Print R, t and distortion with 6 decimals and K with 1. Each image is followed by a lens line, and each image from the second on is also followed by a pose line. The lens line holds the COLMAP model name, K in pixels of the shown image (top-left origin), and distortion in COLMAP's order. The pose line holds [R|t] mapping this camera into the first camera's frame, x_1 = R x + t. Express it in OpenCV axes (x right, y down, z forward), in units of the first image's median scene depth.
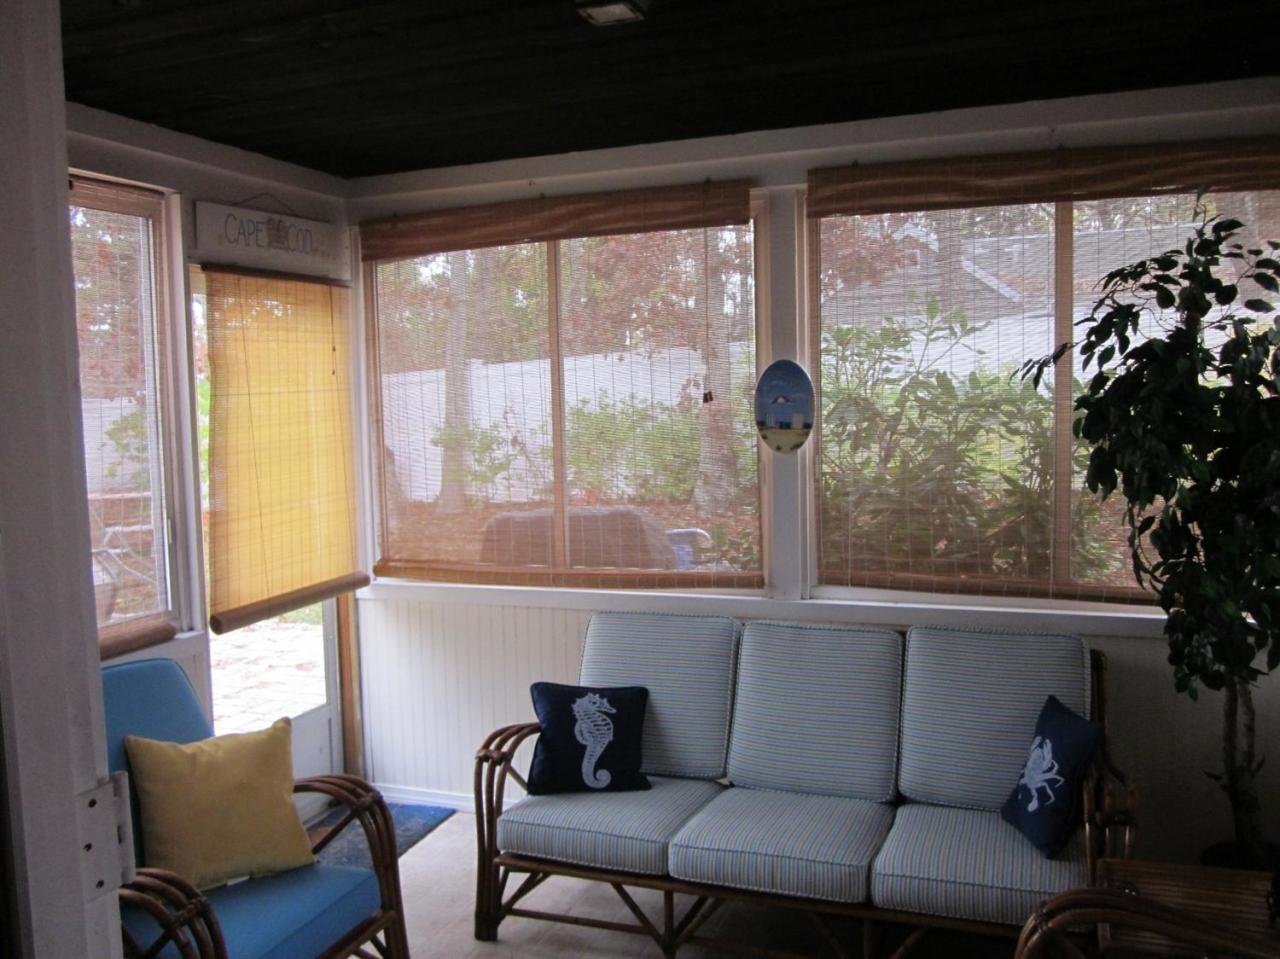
lens RADIAL K [[1070.3, 0, 637.4], [0, 1070.3, 477.9], [0, 0, 1]] dist [-0.016564, -0.018207]
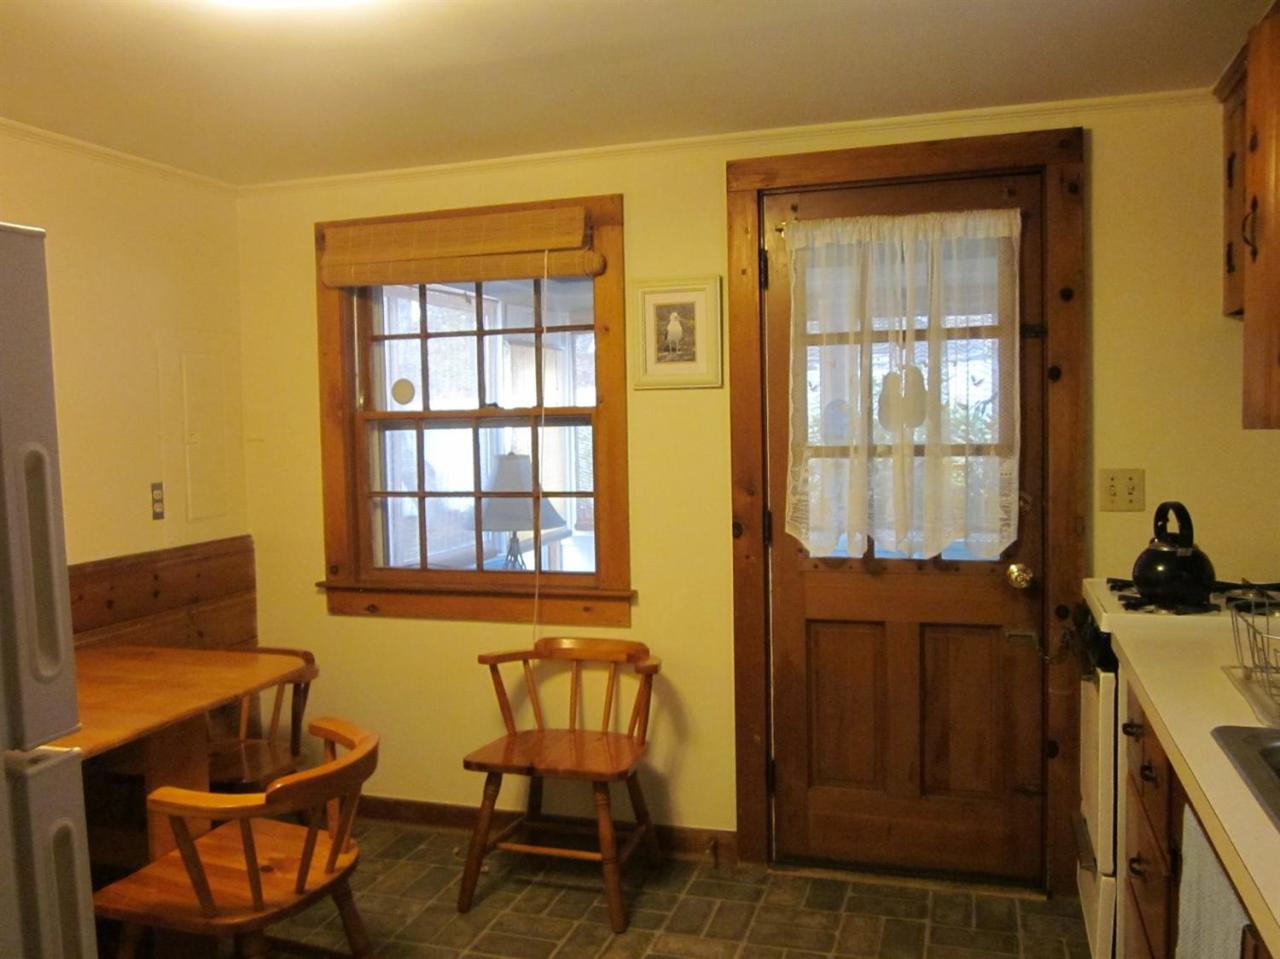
lens RADIAL K [[1070.3, 0, 642.9], [0, 1070.3, 481.0], [0, 0, 1]] dist [-0.016564, -0.018207]
pose [[0.998496, 0.001468, 0.054803, -0.237897], [-0.000513, 0.999848, -0.017431, 0.047110], [-0.054820, 0.017376, 0.998345, -0.615369]]
